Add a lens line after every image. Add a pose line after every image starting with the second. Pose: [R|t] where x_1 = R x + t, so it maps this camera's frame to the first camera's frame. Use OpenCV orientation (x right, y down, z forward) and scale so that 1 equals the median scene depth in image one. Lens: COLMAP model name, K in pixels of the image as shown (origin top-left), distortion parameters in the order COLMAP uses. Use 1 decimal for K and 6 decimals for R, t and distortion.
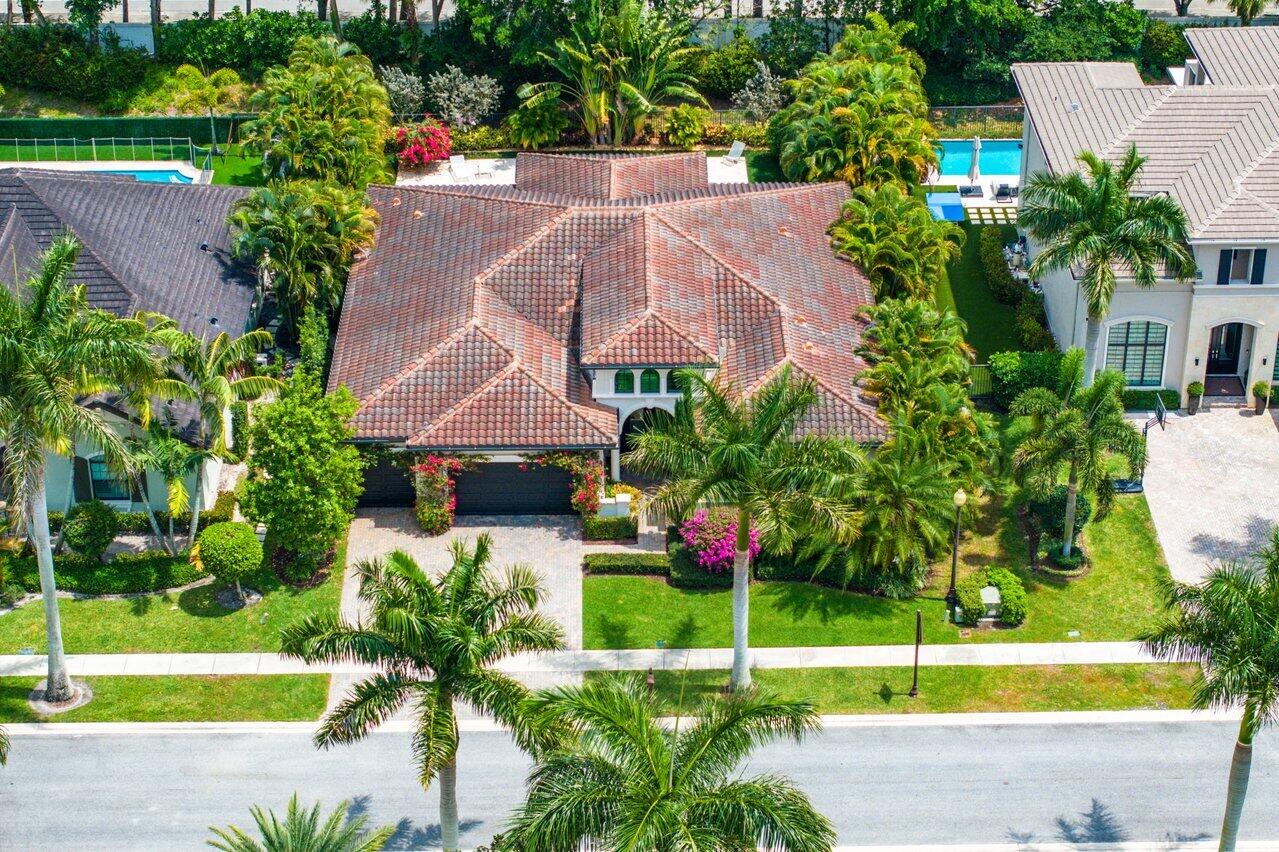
lens RADIAL K [[2468.5, 0, 639.5], [0, 2468.5, 426.0], [0, 0, 1]] dist [-0.125194, 0.082796]
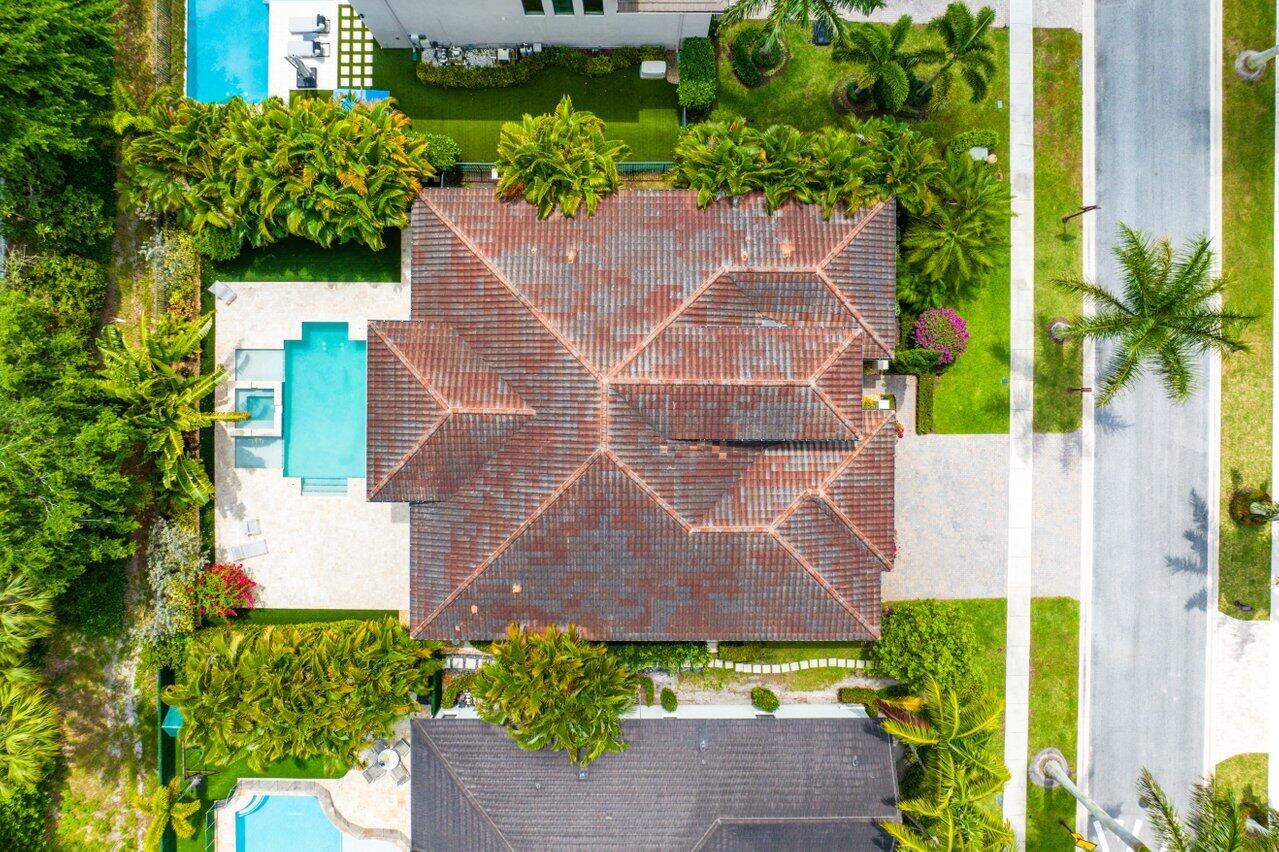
lens RADIAL K [[912.6, 0, 637.9], [0, 912.6, 390.8], [0, 0, 1]] dist [-0.041849, 0.001103]
pose [[0.018538, -0.999828, -0.000146, -0.000869], [0.501630, 0.009175, 0.865033, -0.446714], [-0.864883, -0.016109, 0.501714, 0.819406]]
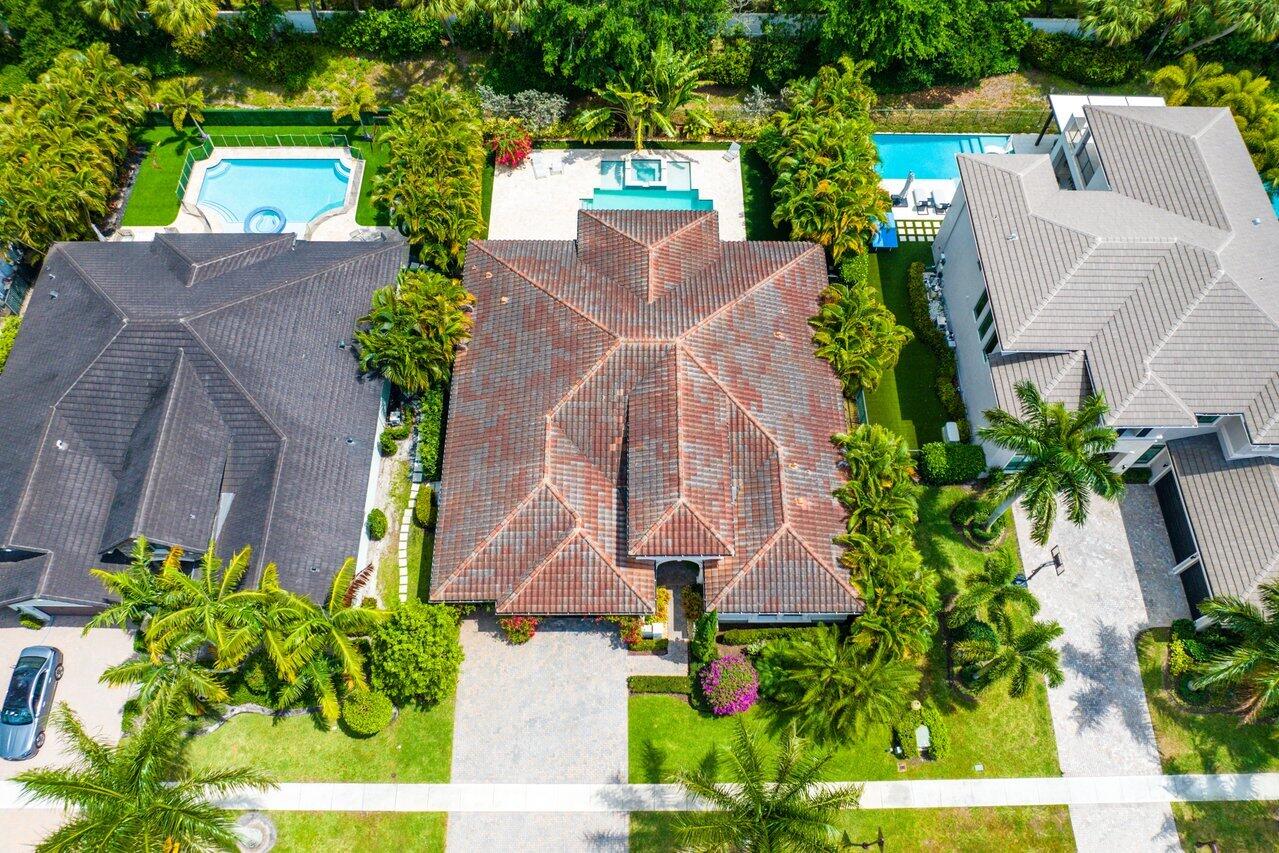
lens RADIAL K [[939.2, 0, 642.2], [0, 939.2, 401.3], [0, 0, 1]] dist [-0.035190, 0.000212]
pose [[0.999822, 0.015290, 0.011081, -0.021691], [-0.018786, 0.864932, 0.501538, -0.321275], [-0.001916, -0.501657, 0.865065, 0.580656]]
